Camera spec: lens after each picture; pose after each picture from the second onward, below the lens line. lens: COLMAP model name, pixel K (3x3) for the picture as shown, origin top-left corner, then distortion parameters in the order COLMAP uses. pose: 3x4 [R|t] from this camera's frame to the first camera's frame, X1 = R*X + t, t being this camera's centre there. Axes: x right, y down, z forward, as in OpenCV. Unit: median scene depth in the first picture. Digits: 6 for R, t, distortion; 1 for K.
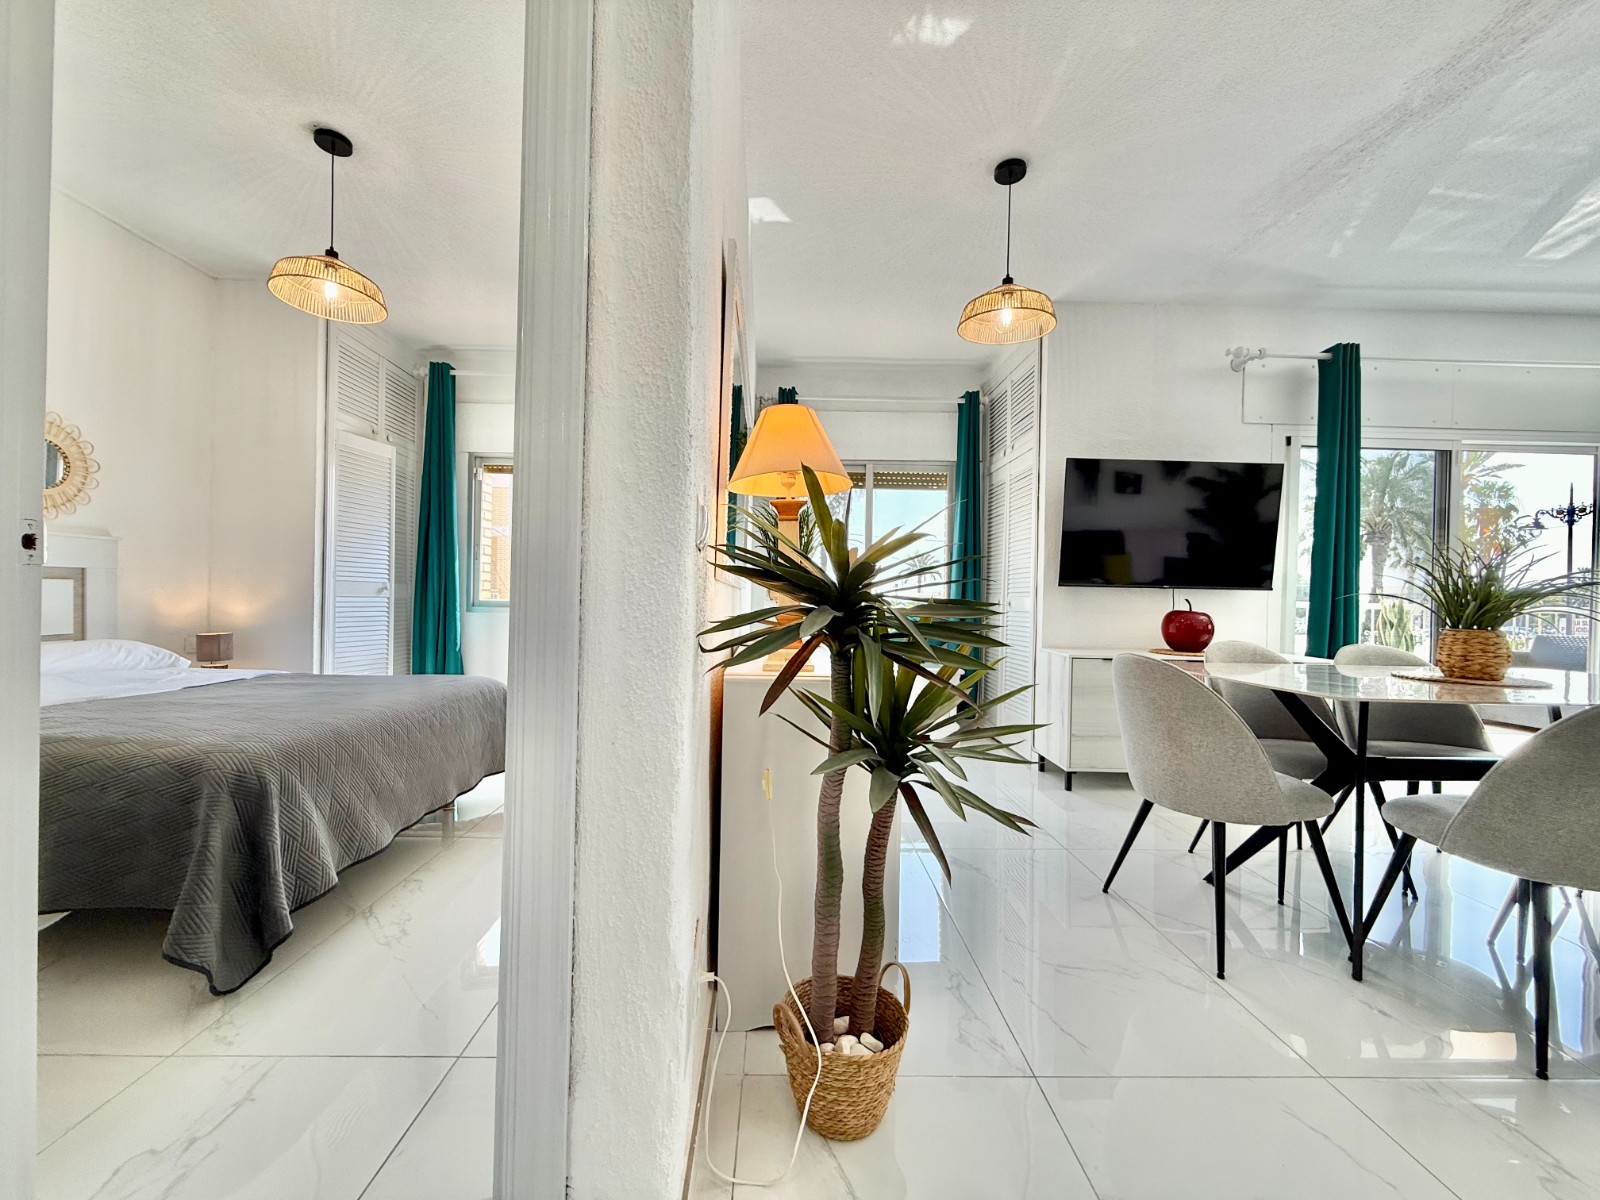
lens RADIAL K [[637.8, 0, 792.5], [0, 637.8, 599.0], [0, 0, 1]] dist [0.000485, -0.000080]
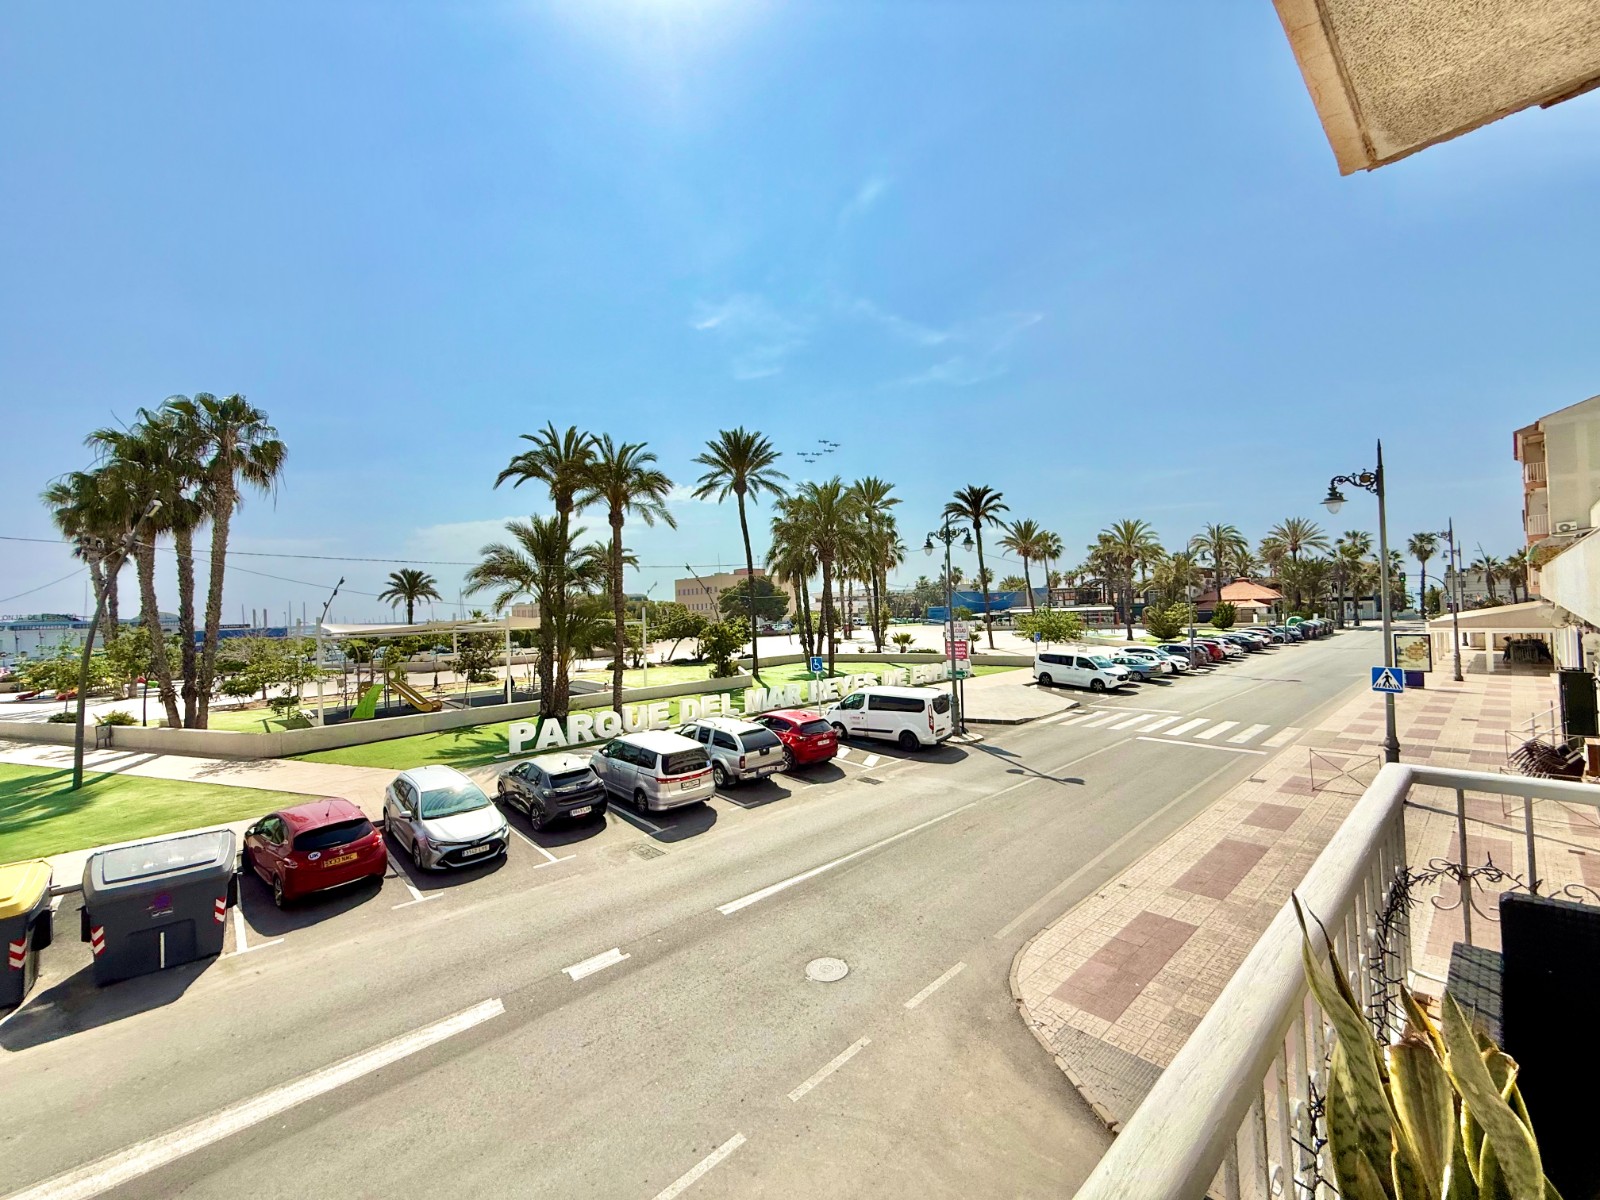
lens RADIAL K [[637.8, 0, 792.5], [0, 637.8, 599.0], [0, 0, 1]] dist [0.000485, -0.000080]
pose [[0.765201, -0.036940, 0.642731, 1.340791], [0.052970, 0.998580, -0.005671, -0.137705], [-0.641608, 0.038385, 0.766071, 1.661162]]
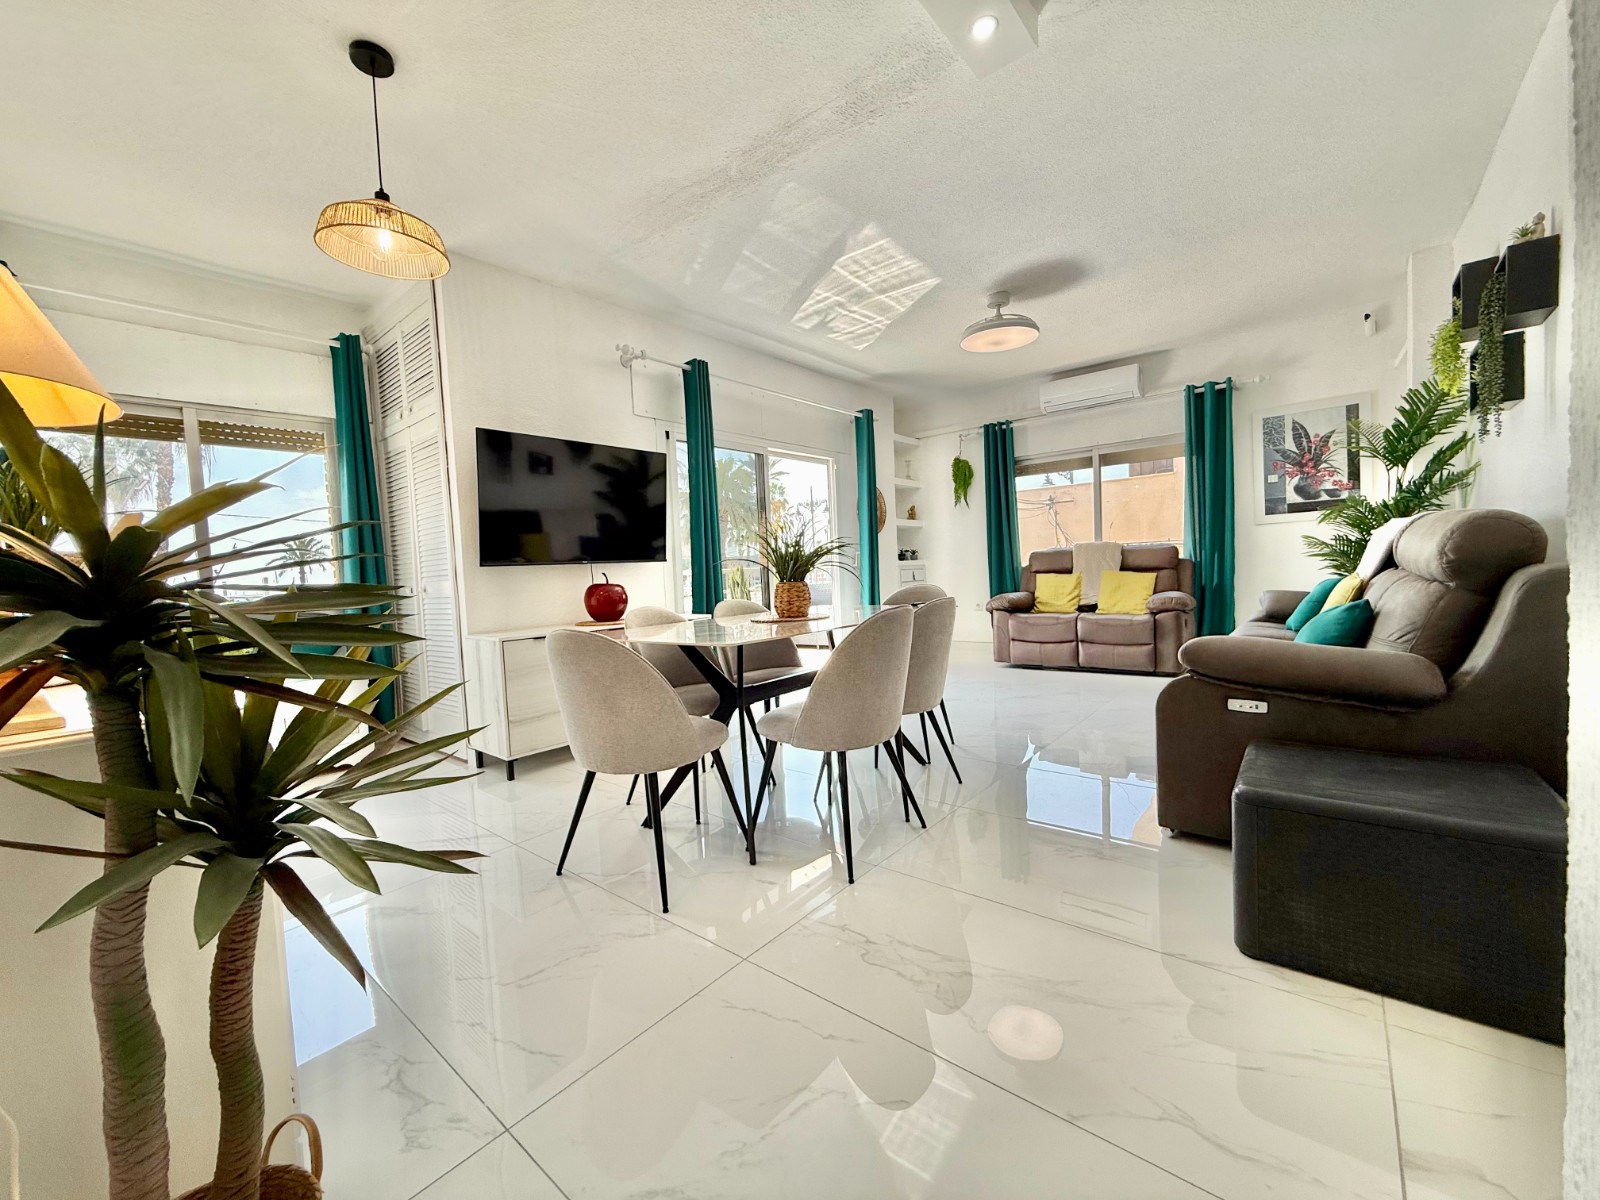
lens RADIAL K [[637.8, 0, 792.5], [0, 637.8, 599.0], [0, 0, 1]] dist [0.000485, -0.000080]
pose [[0.657901, -0.086884, 0.748075, 0.020763], [0.065955, 0.996153, 0.057693, 0.003562], [-0.750210, 0.011383, 0.661101, 0.054486]]
